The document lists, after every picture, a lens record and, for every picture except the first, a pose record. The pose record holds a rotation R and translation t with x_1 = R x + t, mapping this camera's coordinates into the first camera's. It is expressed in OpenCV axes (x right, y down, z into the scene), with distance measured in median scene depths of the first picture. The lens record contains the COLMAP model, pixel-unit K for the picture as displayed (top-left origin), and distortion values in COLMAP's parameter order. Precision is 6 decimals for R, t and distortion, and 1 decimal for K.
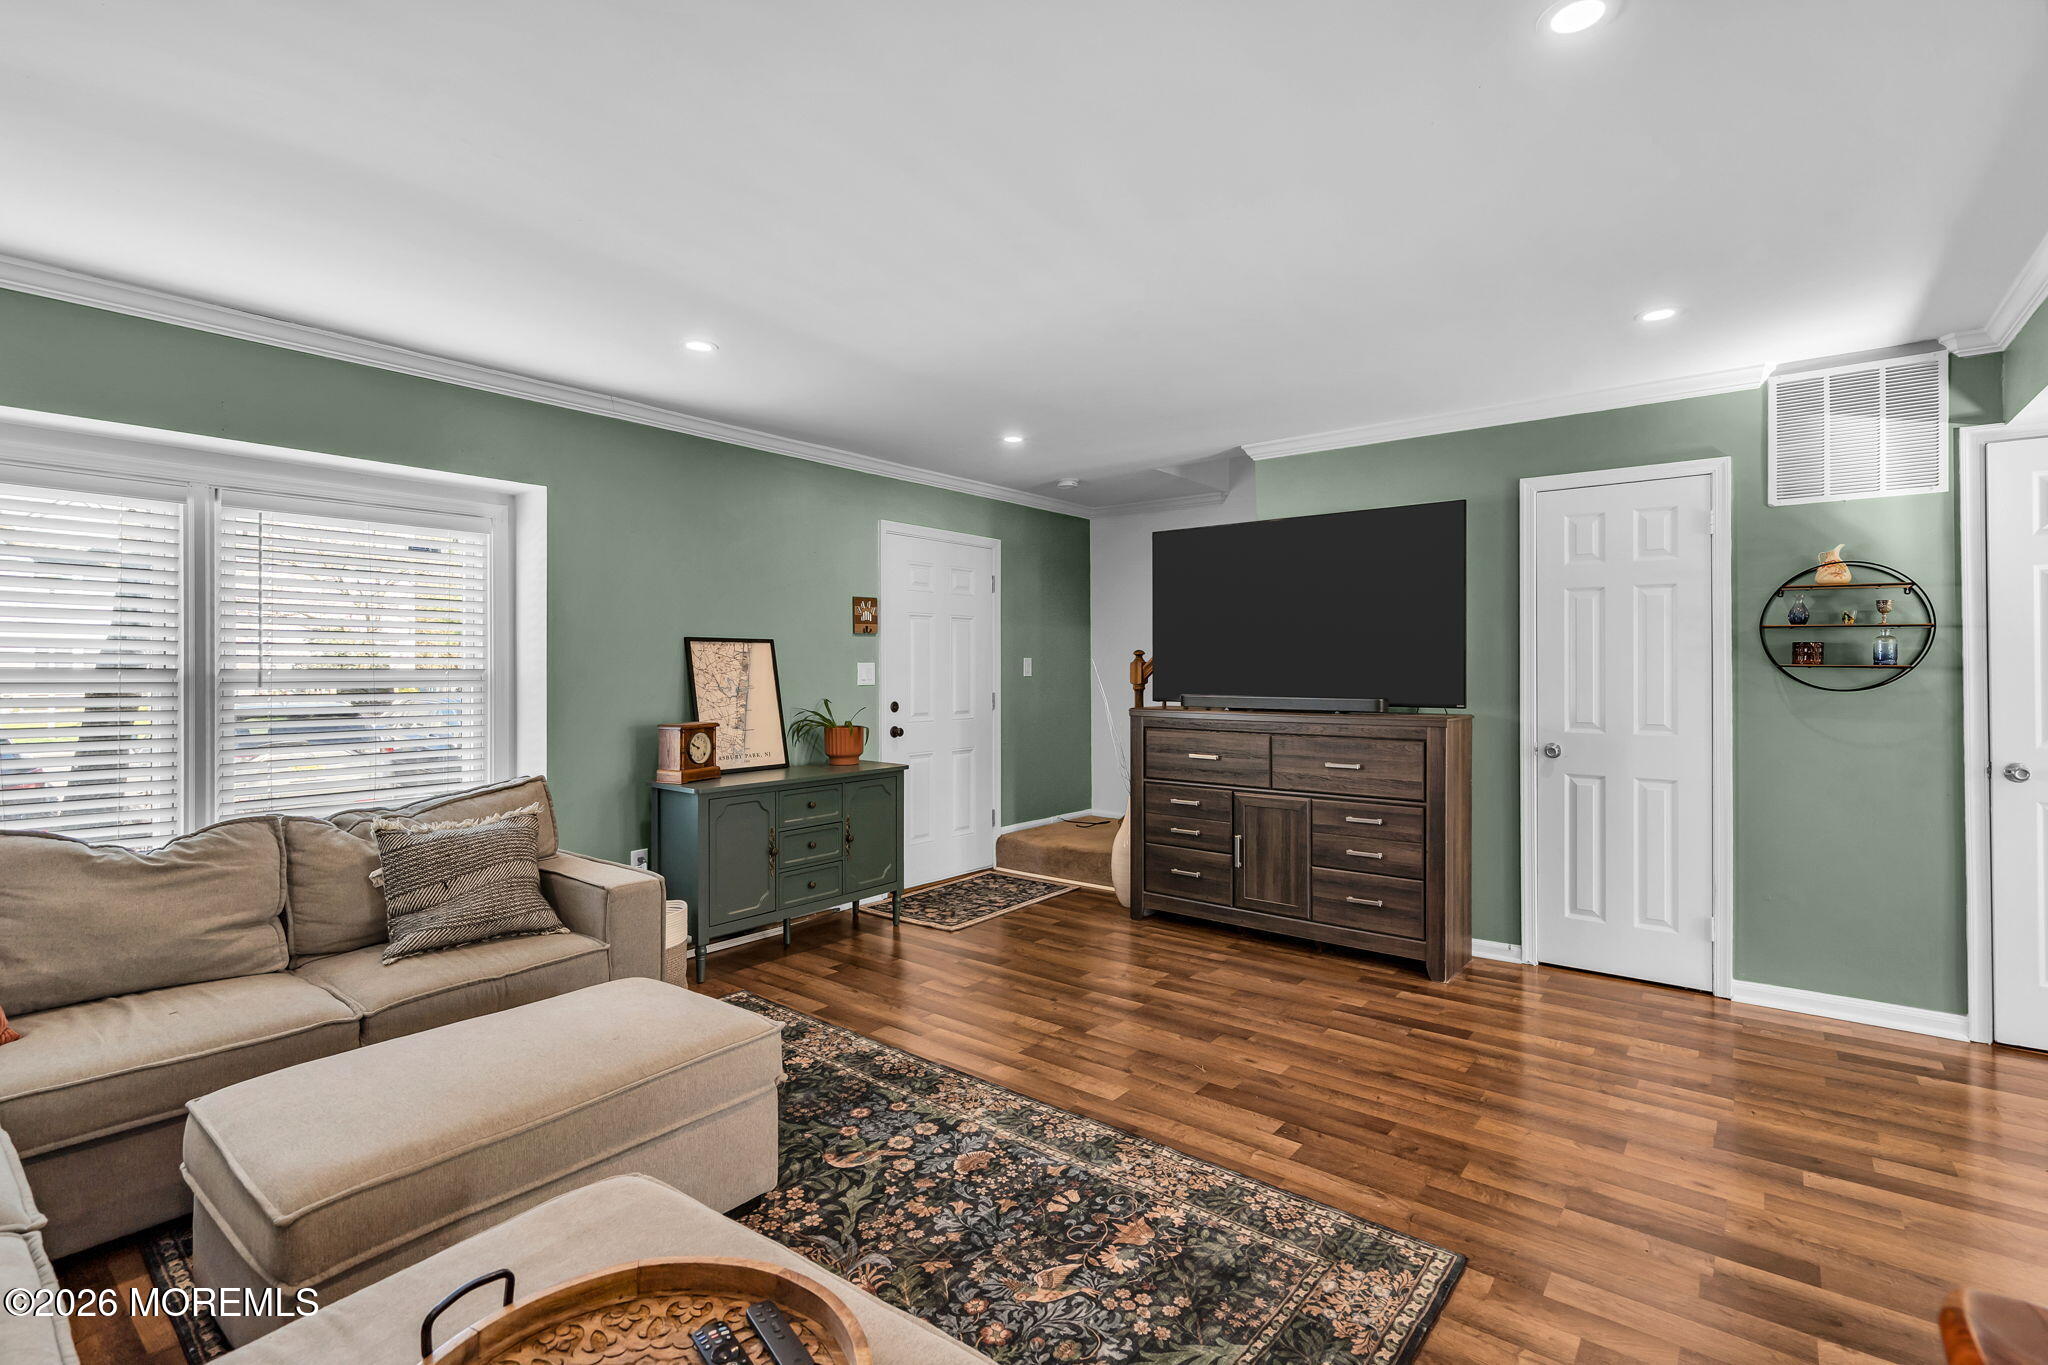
lens RADIAL K [[944.9, 0, 1016.7], [0, 944.9, 669.3], [0, 0, 1]] dist [-0.001402, -0.000054]
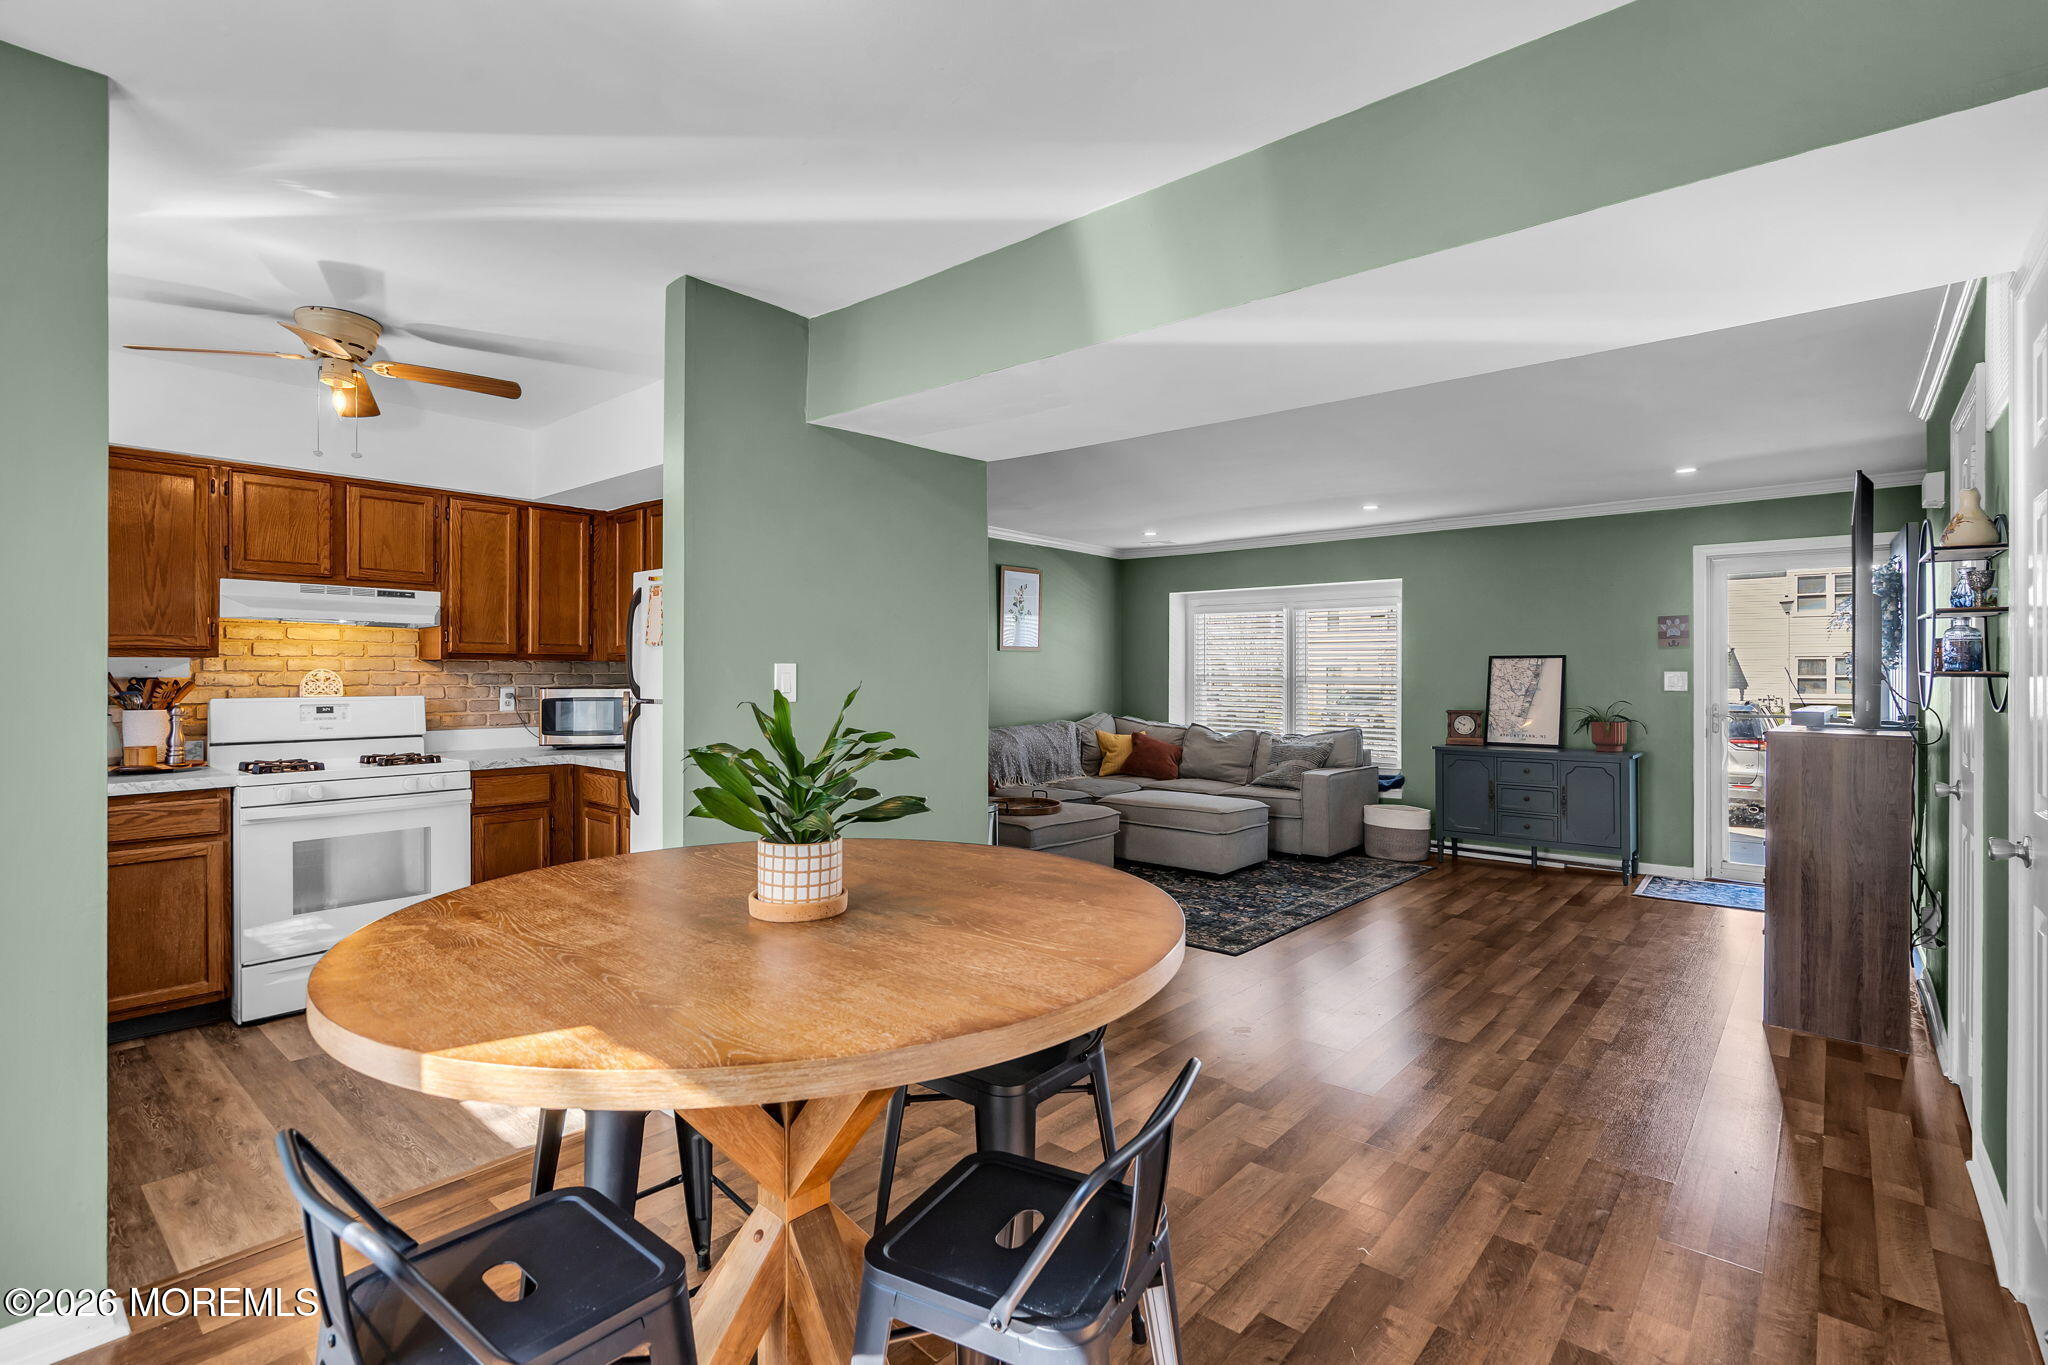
lens RADIAL K [[942.4, 0, 1029.2], [0, 942.4, 668.1], [0, 0, 1]] dist [0.000928, -0.000068]
pose [[-0.031282, -0.005424, -0.999496, 1.919819], [-0.002376, 0.999983, -0.005352, -0.006025], [0.999508, 0.002208, -0.031294, 0.443445]]
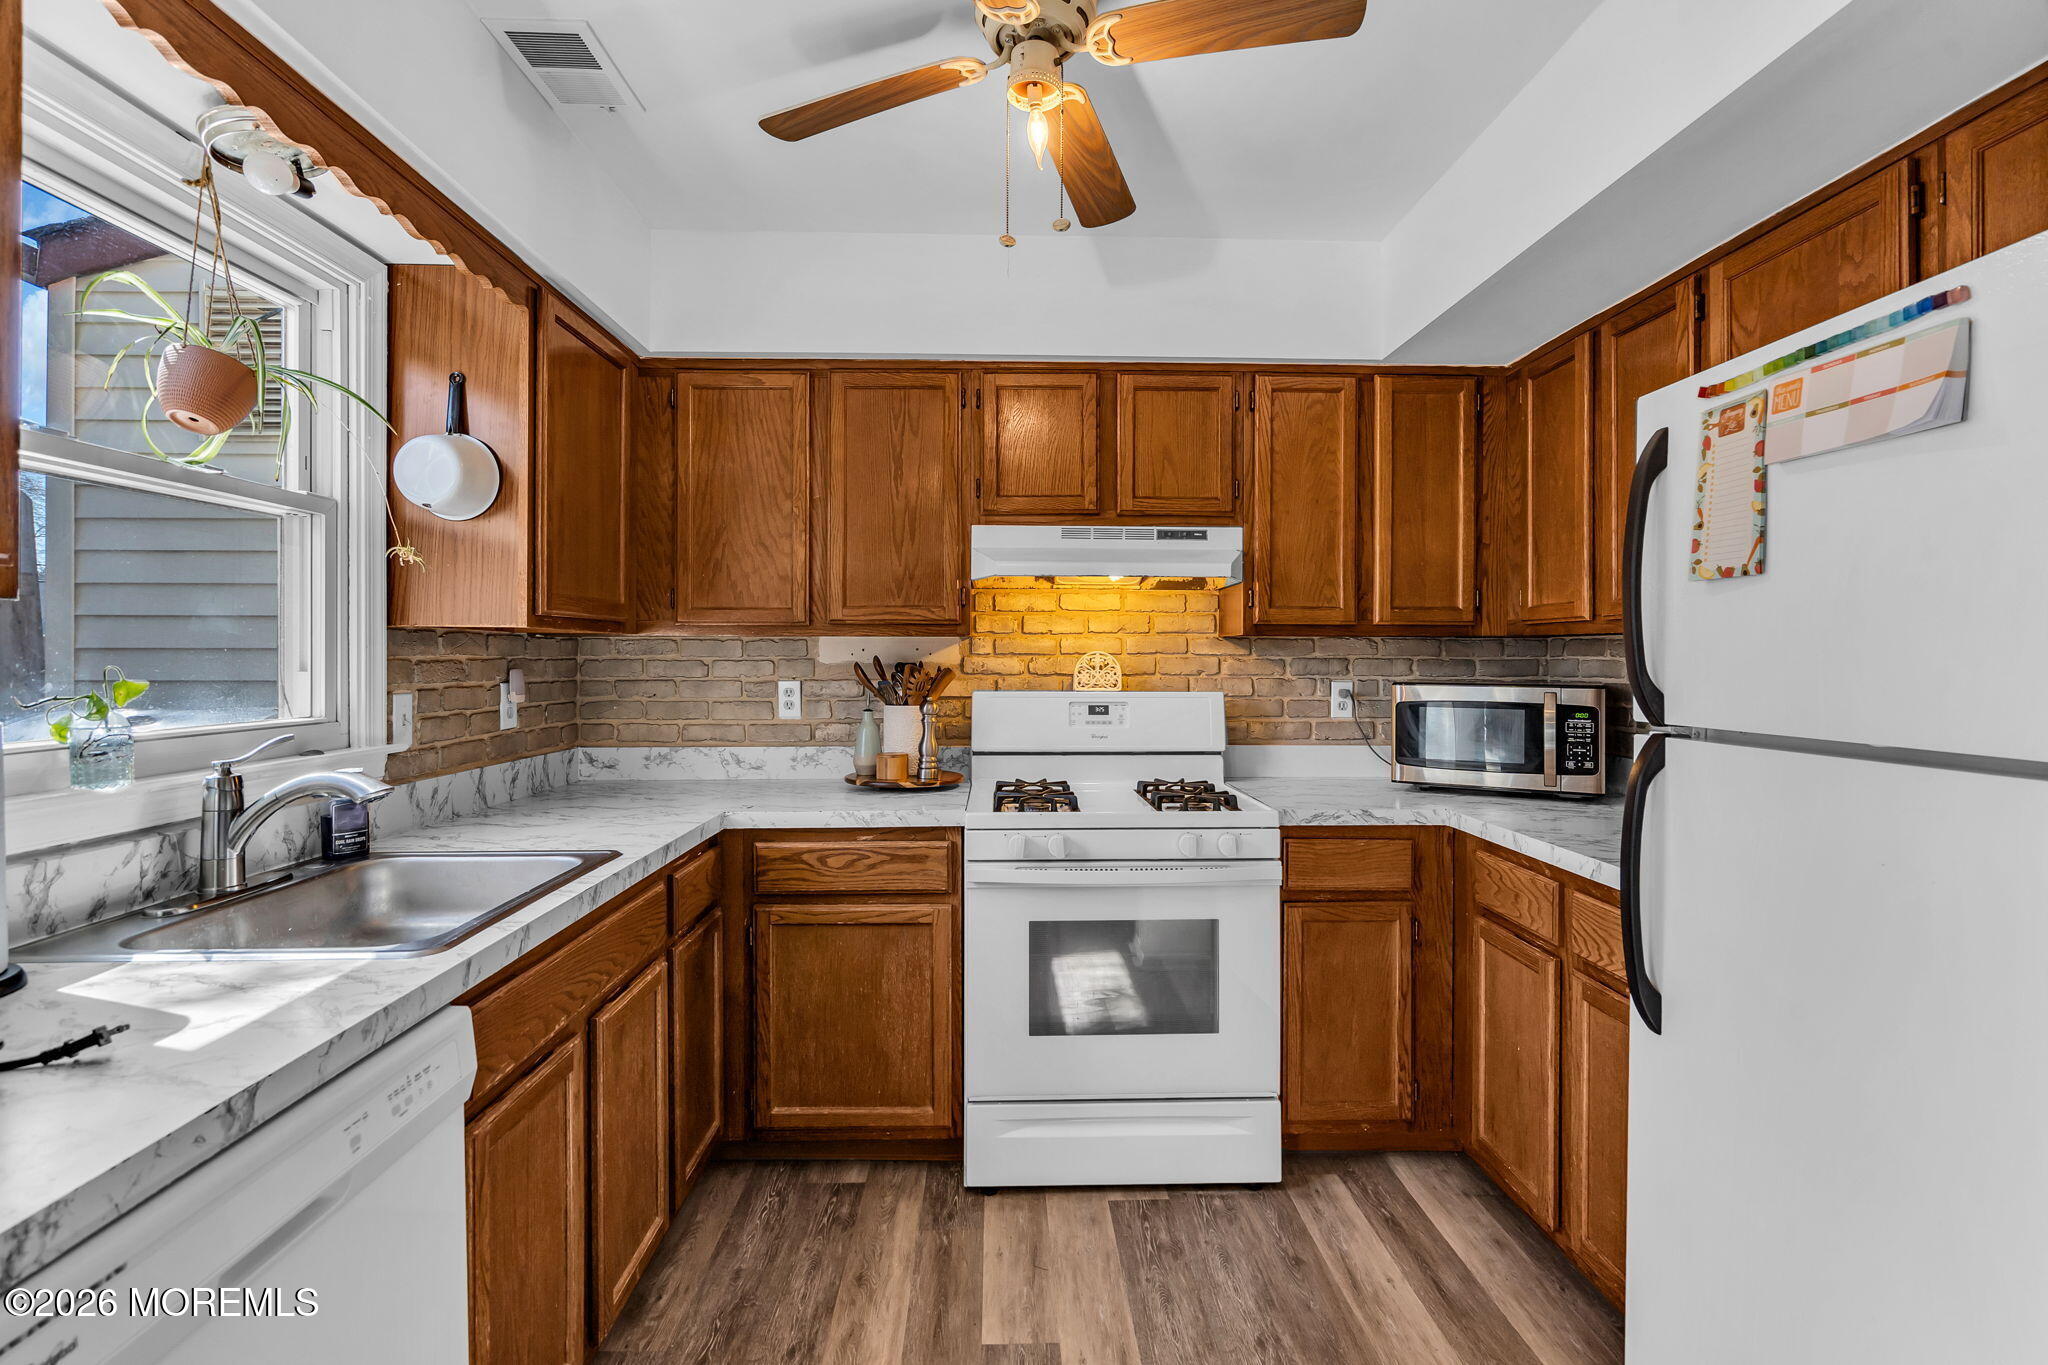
lens RADIAL K [[937.7, 0, 1028.4], [0, 937.7, 661.5], [0, 0, 1]] dist [-0.002026, 0.000153]
pose [[-0.761724, 0.001020, -0.647900, 1.219608], [-0.003506, 0.999978, 0.005697, -0.004159], [0.647892, 0.006611, -0.761704, 0.034812]]
